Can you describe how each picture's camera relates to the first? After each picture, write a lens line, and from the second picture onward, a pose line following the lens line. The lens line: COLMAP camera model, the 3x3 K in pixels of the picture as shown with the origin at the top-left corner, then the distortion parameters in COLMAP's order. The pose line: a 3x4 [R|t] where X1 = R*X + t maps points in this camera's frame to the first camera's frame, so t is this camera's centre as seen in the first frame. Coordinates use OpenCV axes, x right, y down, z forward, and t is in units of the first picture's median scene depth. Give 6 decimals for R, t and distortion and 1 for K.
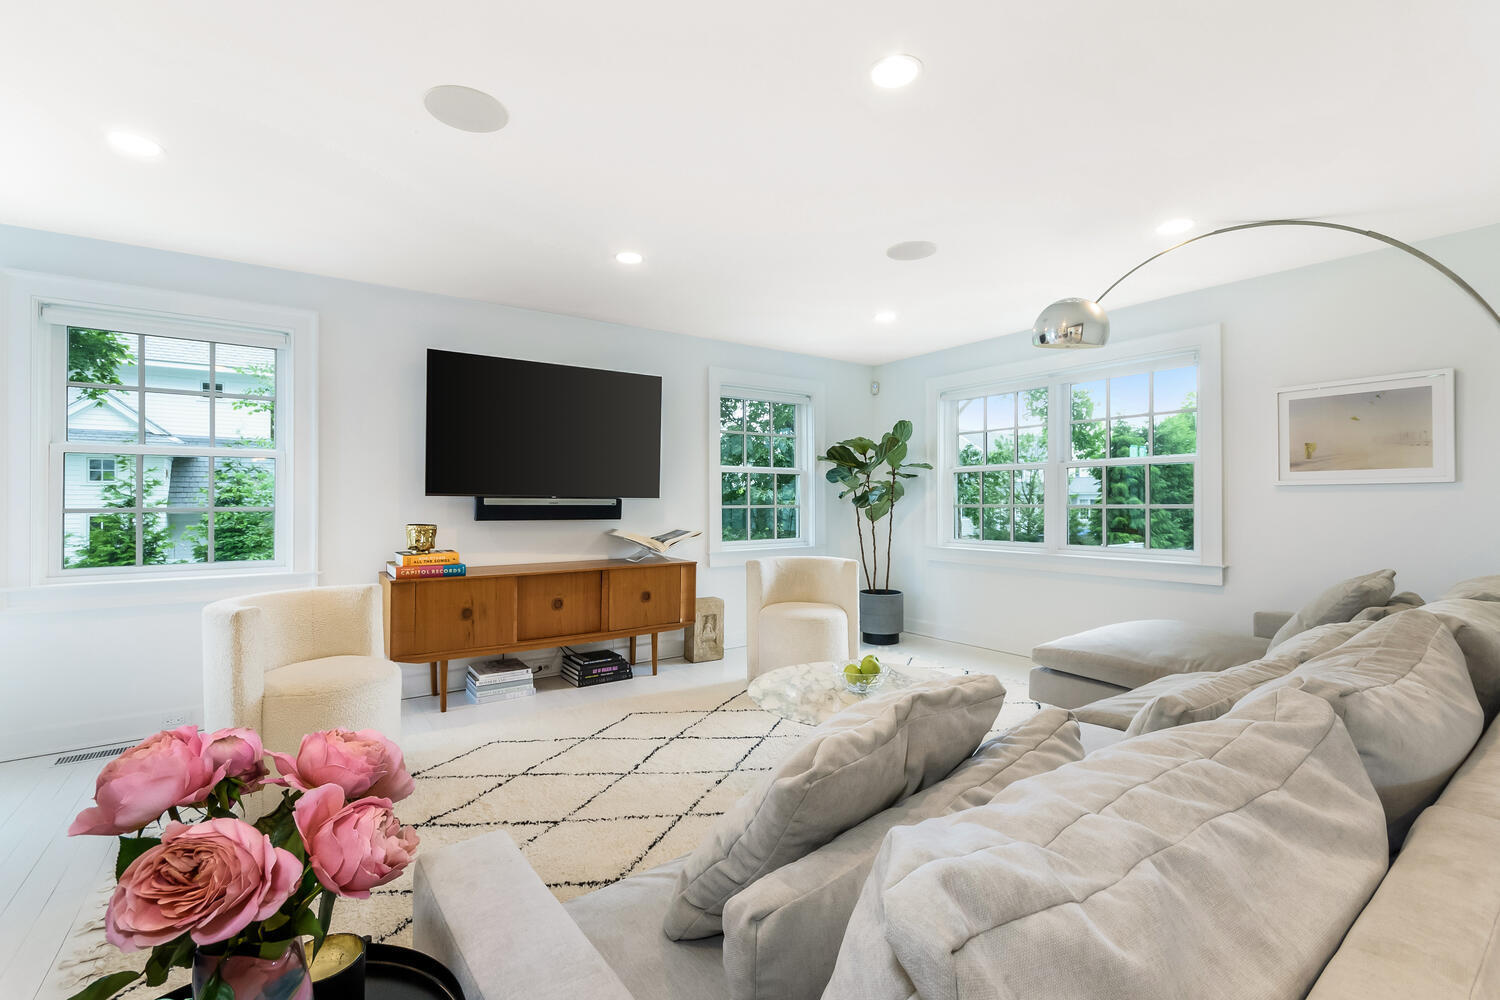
lens RADIAL K [[649.4, 0, 752.4], [0, 649.4, 498.7], [0, 0, 1]] dist [-0.000525, -0.000036]
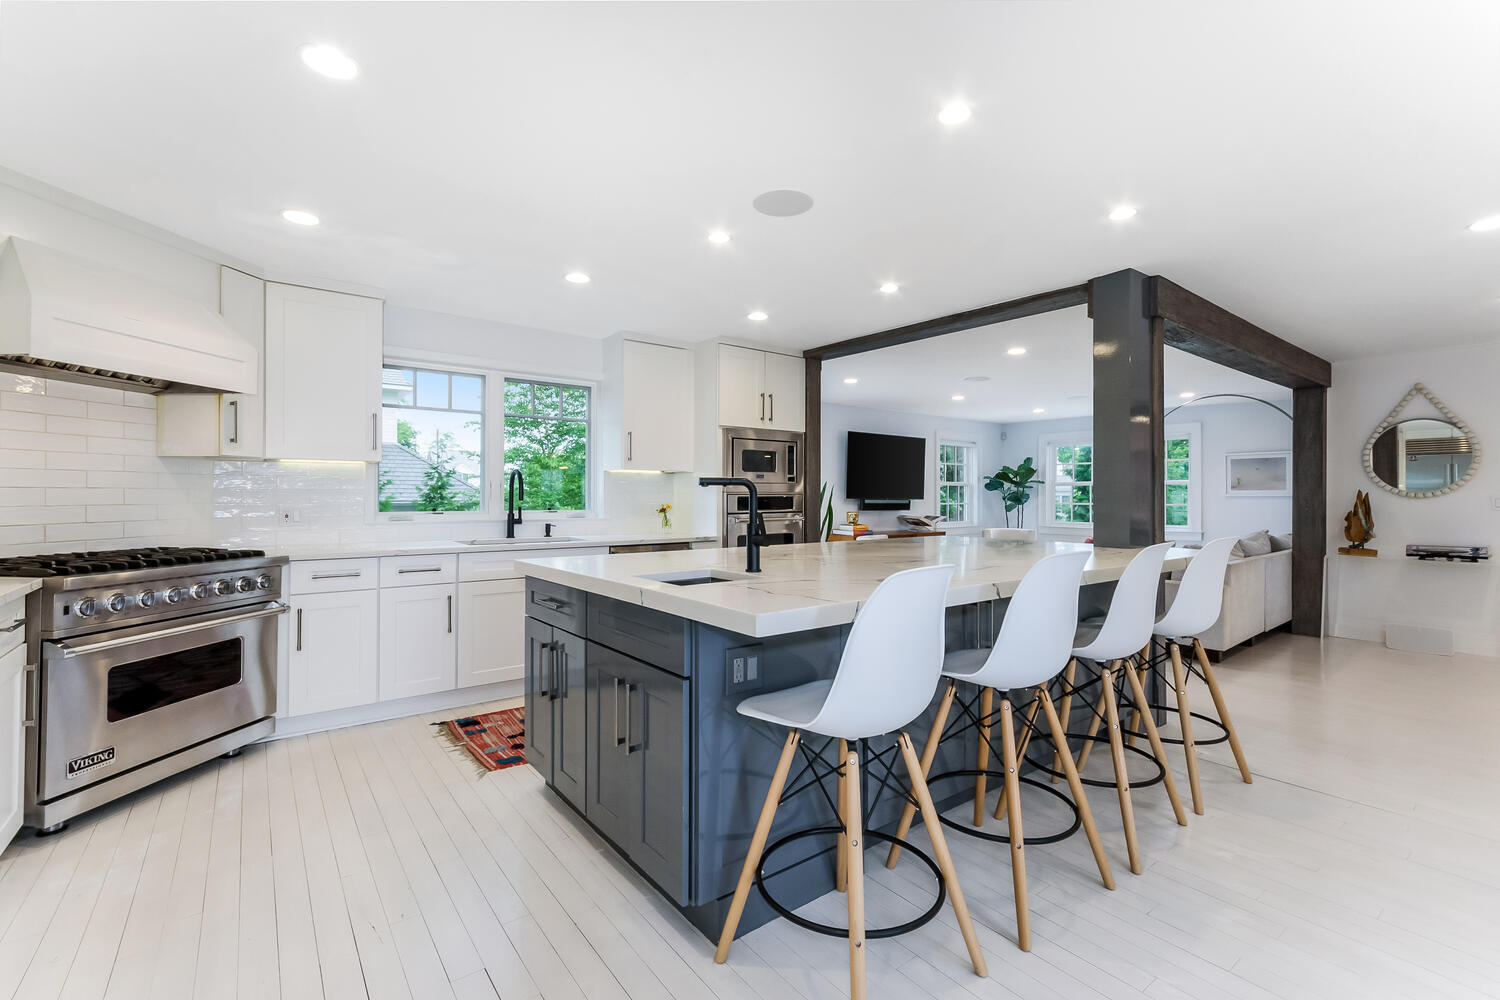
lens RADIAL K [[649.4, 0, 747.8], [0, 649.4, 497.2], [0, 0, 1]] dist [-0.000525, -0.000036]
pose [[0.999264, 0.005591, 0.037961, -0.727261], [-0.005778, 0.999972, 0.004821, -0.014210], [-0.037933, -0.005037, 0.999268, -0.925176]]
